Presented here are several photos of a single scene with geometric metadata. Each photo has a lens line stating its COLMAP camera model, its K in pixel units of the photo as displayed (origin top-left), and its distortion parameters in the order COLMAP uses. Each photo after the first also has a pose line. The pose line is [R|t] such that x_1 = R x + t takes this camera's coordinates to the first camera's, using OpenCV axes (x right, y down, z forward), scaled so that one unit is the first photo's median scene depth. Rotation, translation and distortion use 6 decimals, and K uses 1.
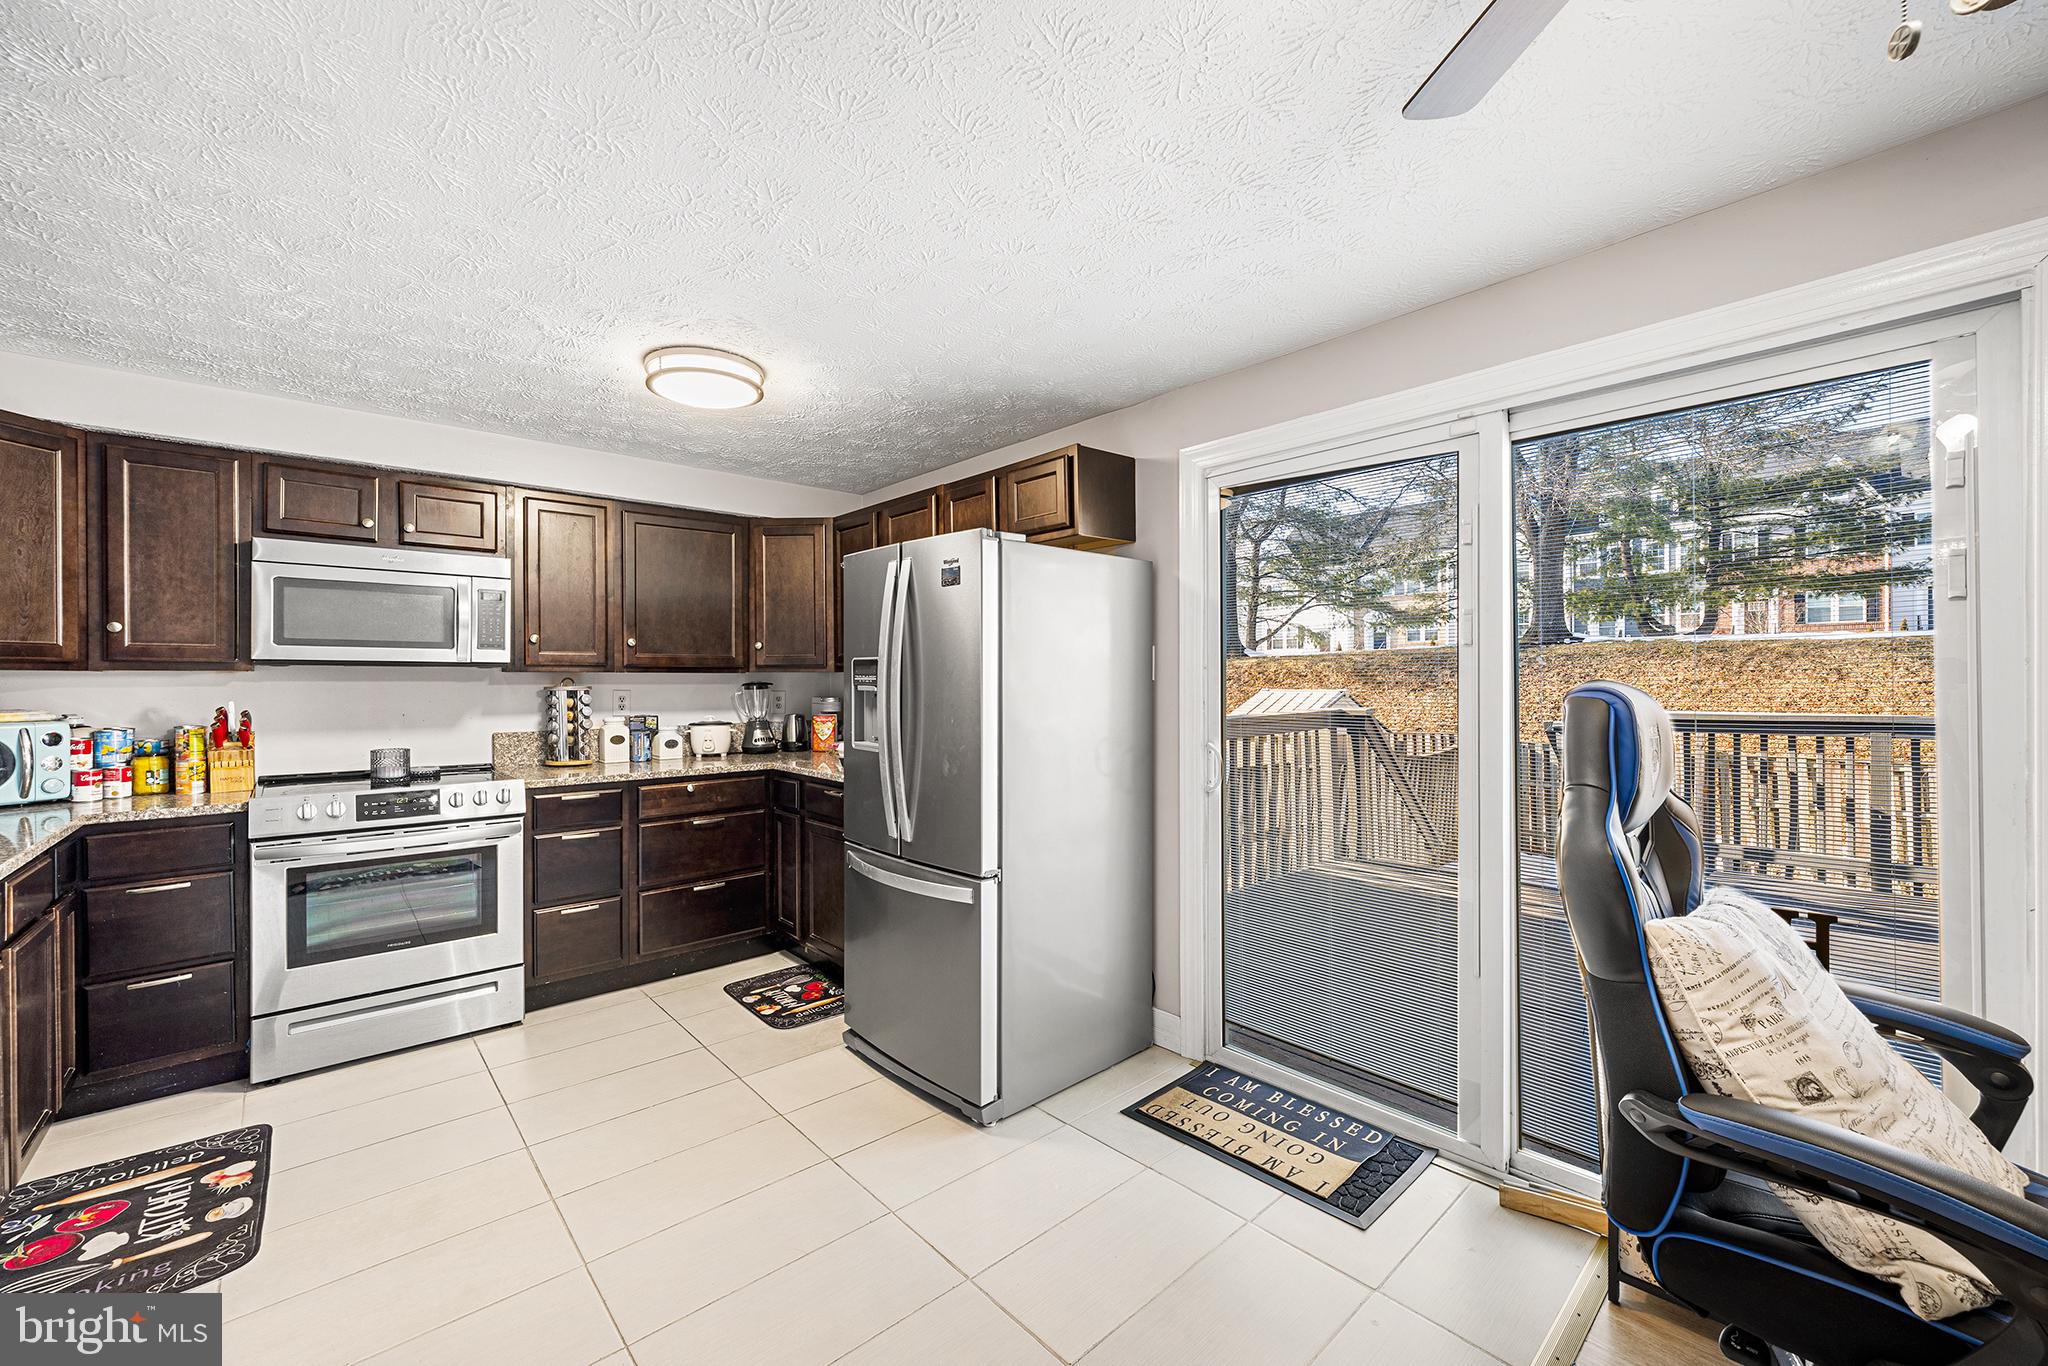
lens RADIAL K [[819.9, 0, 1015.7], [0, 819.9, 689.7], [0, 0, 1]] dist [-0.010840, 0.005333]
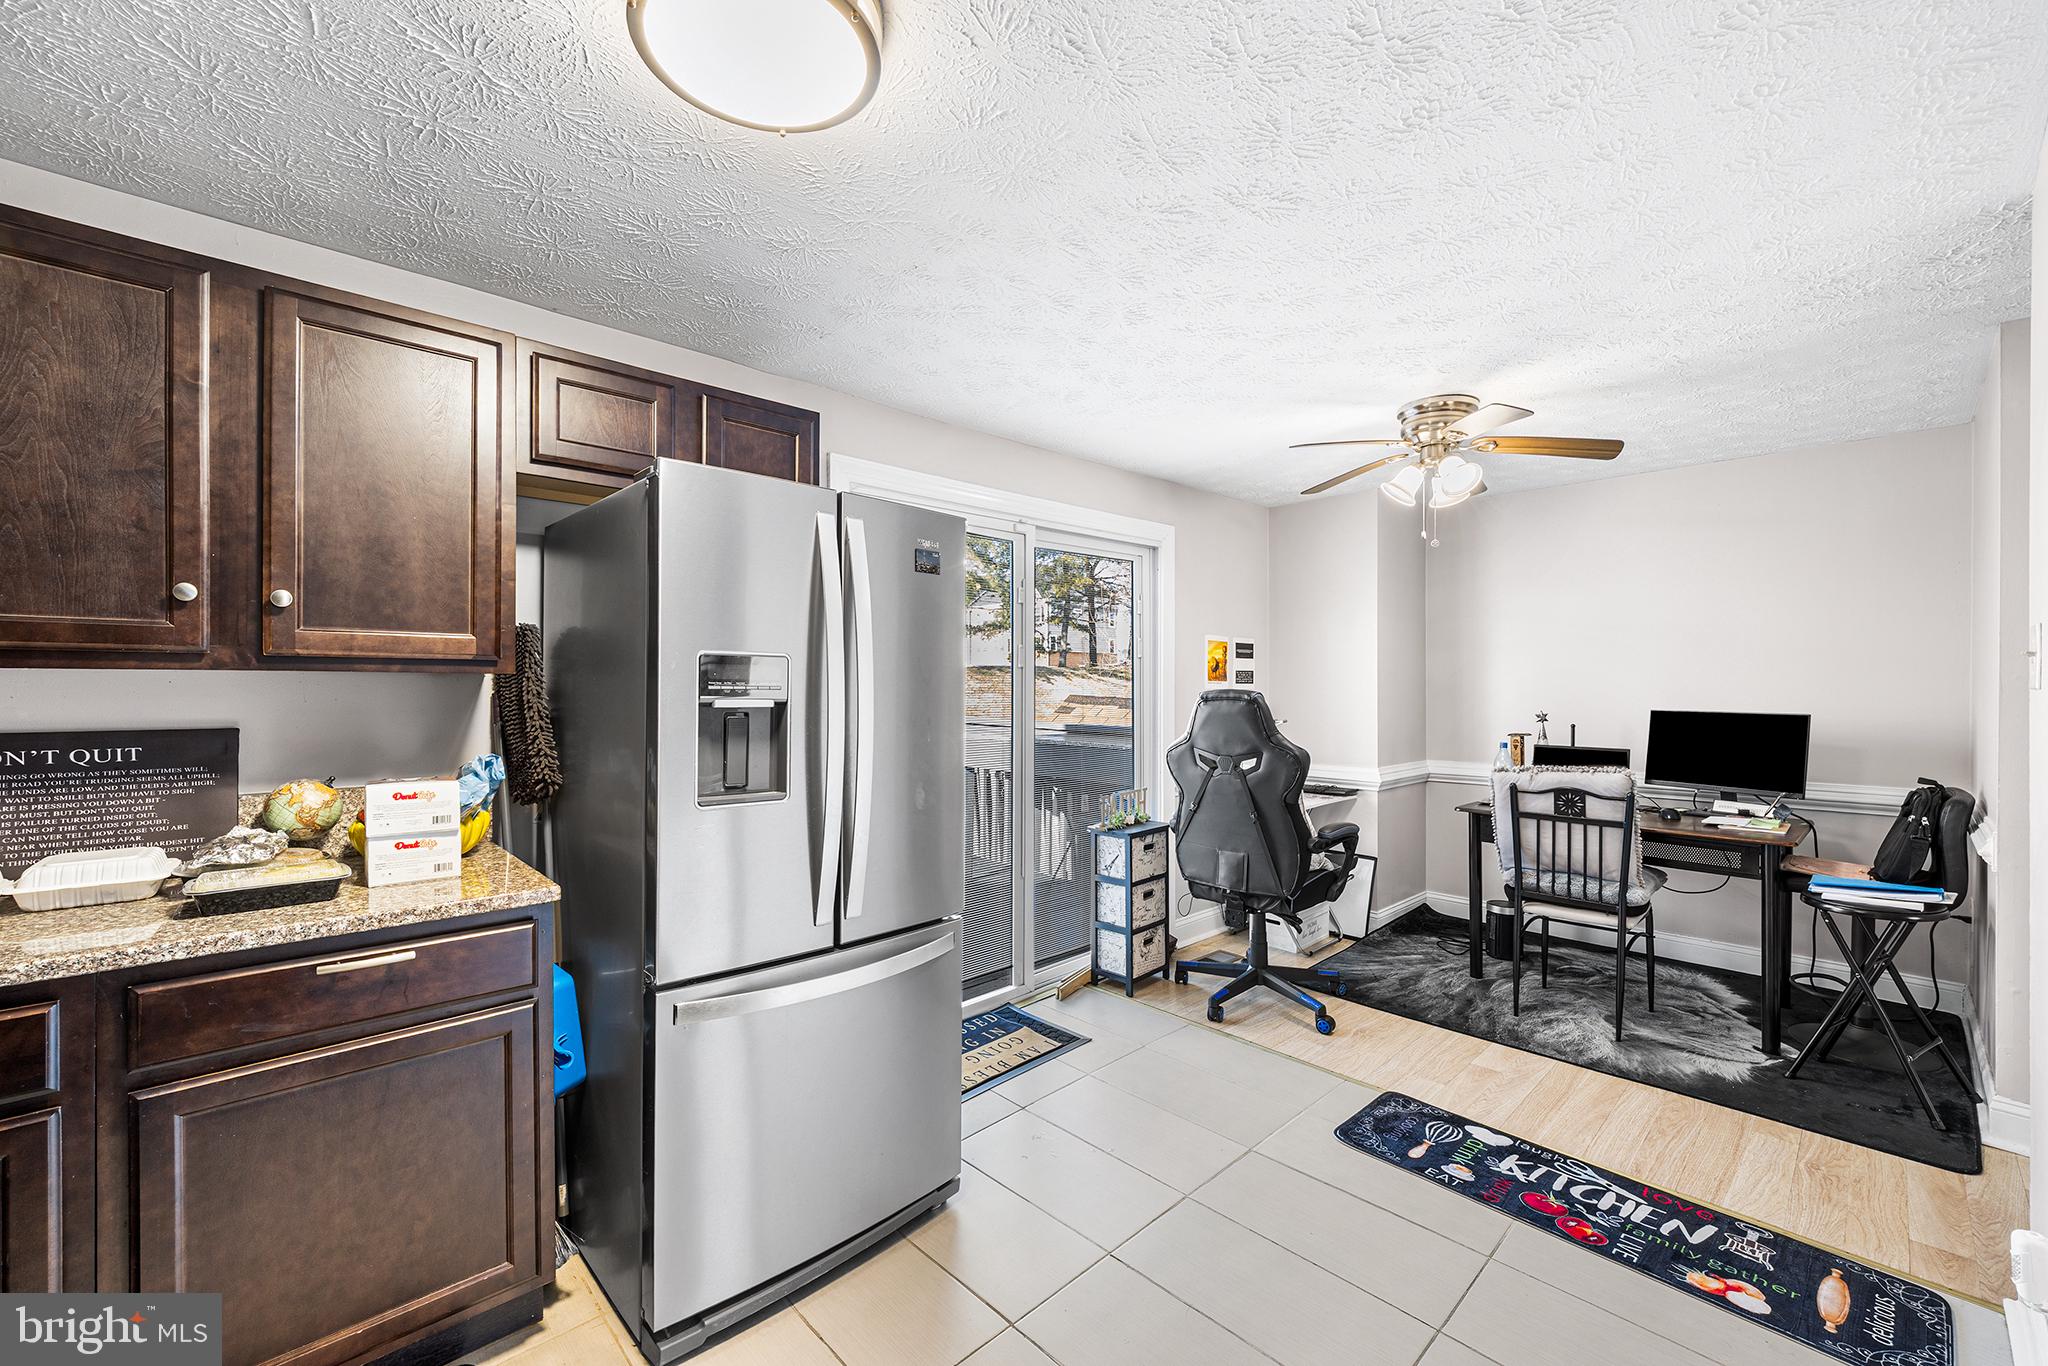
lens RADIAL K [[819.9, 0, 1015.7], [0, 819.9, 689.7], [0, 0, 1]] dist [-0.010840, 0.005333]
pose [[-0.034691, 0.002782, 0.999394, -0.699311], [0.012924, 0.999914, -0.002335, -0.007732], [-0.999315, 0.012835, -0.034724, 0.724677]]
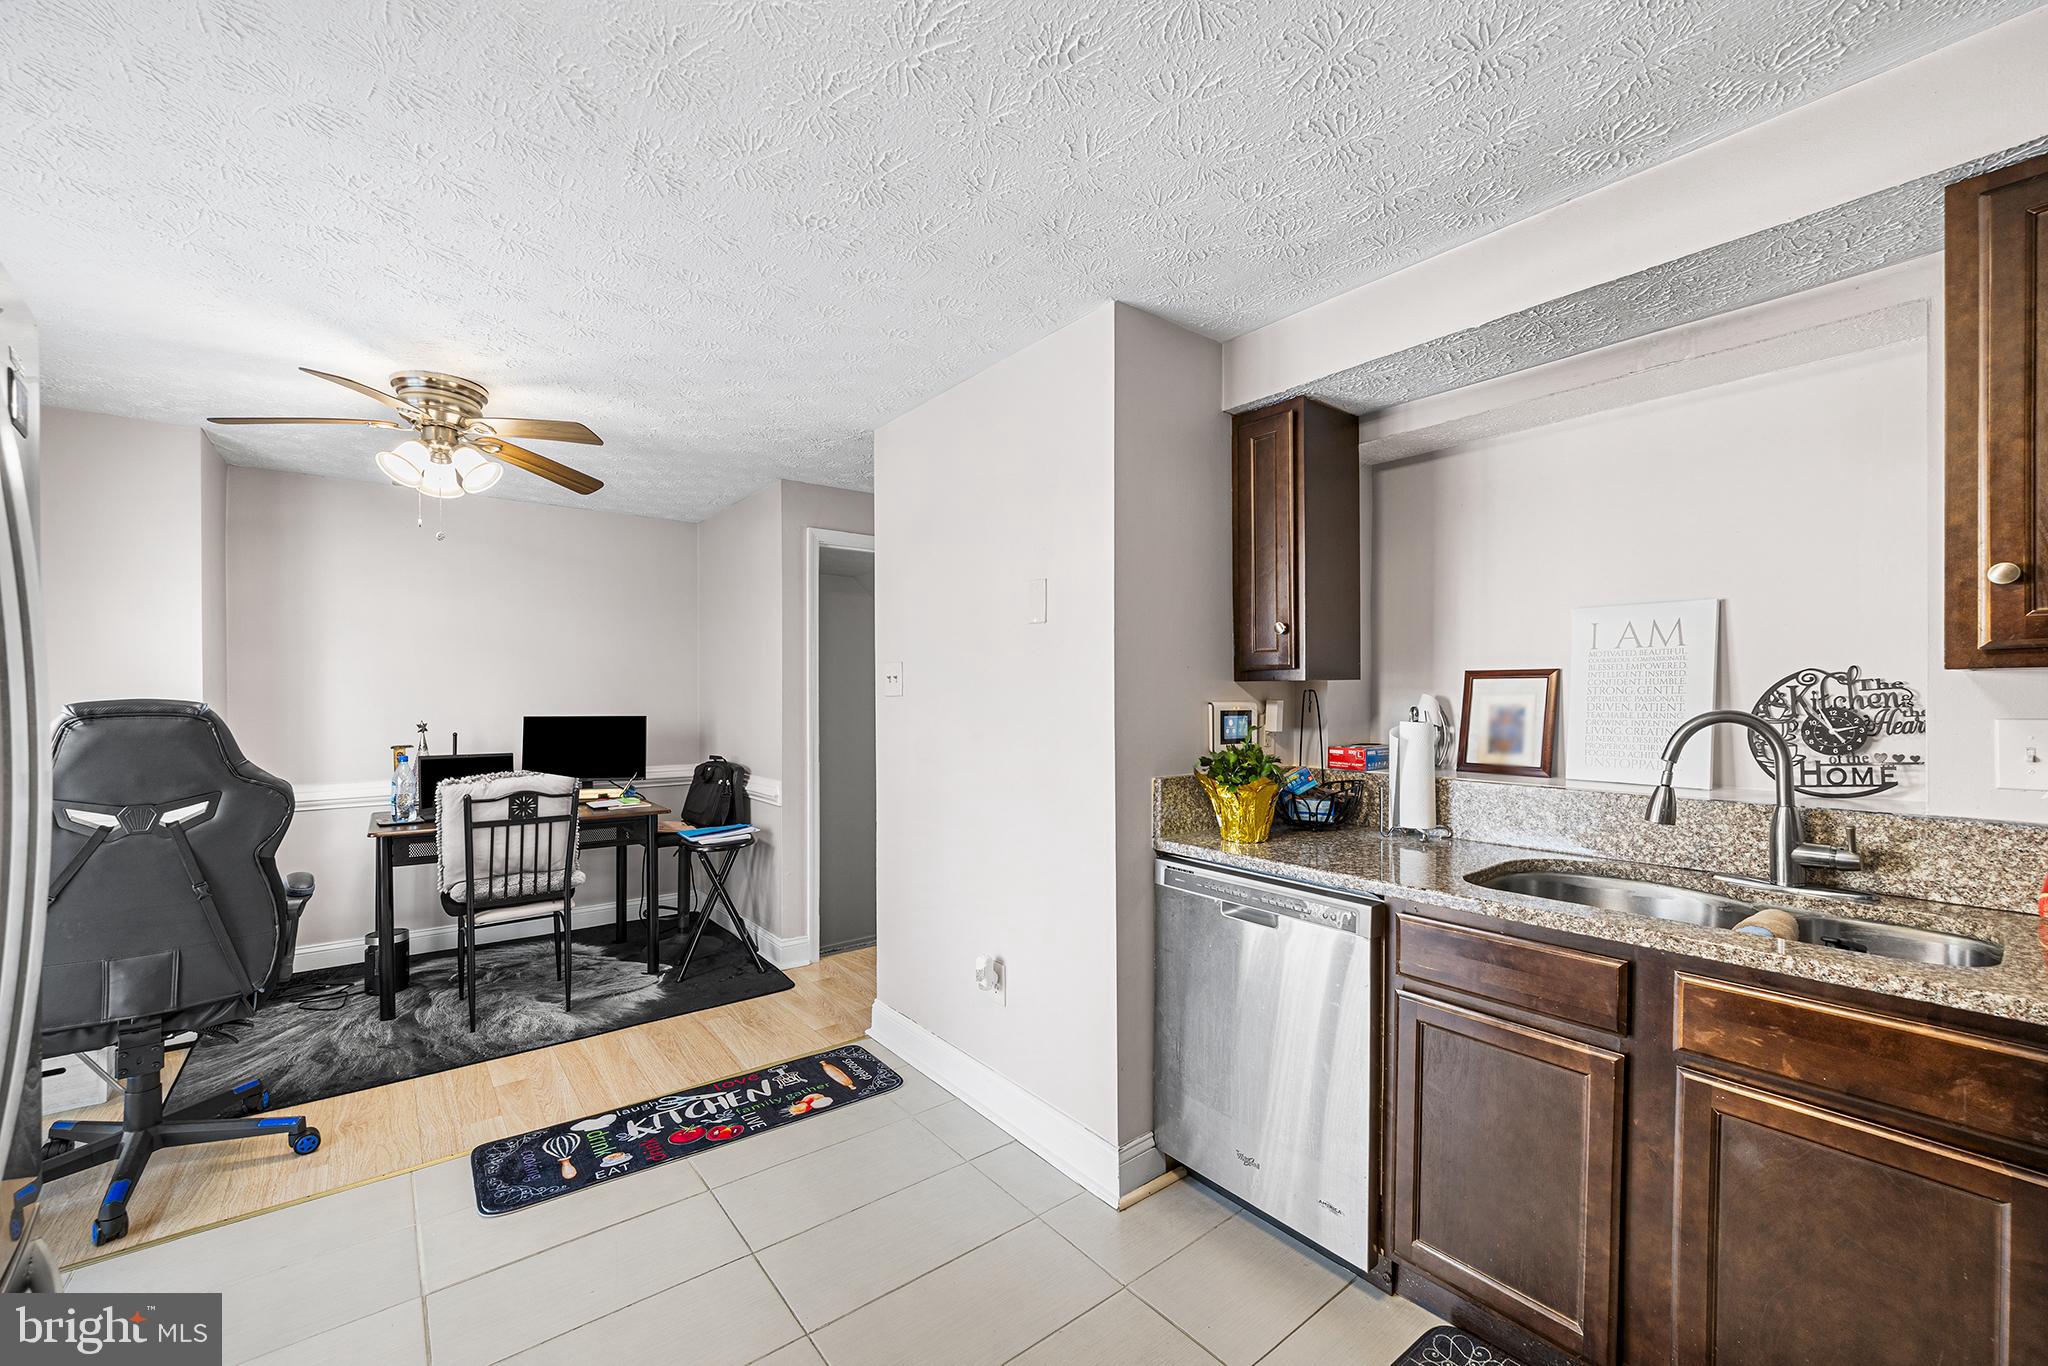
lens RADIAL K [[819.9, 0, 1015.7], [0, 819.9, 689.7], [0, 0, 1]] dist [-0.010840, 0.005333]
pose [[-0.998319, 0.008361, 0.057345, -0.410674], [0.008737, 0.999942, 0.006310, -0.013405], [-0.057289, 0.006801, -0.998334, 1.037206]]
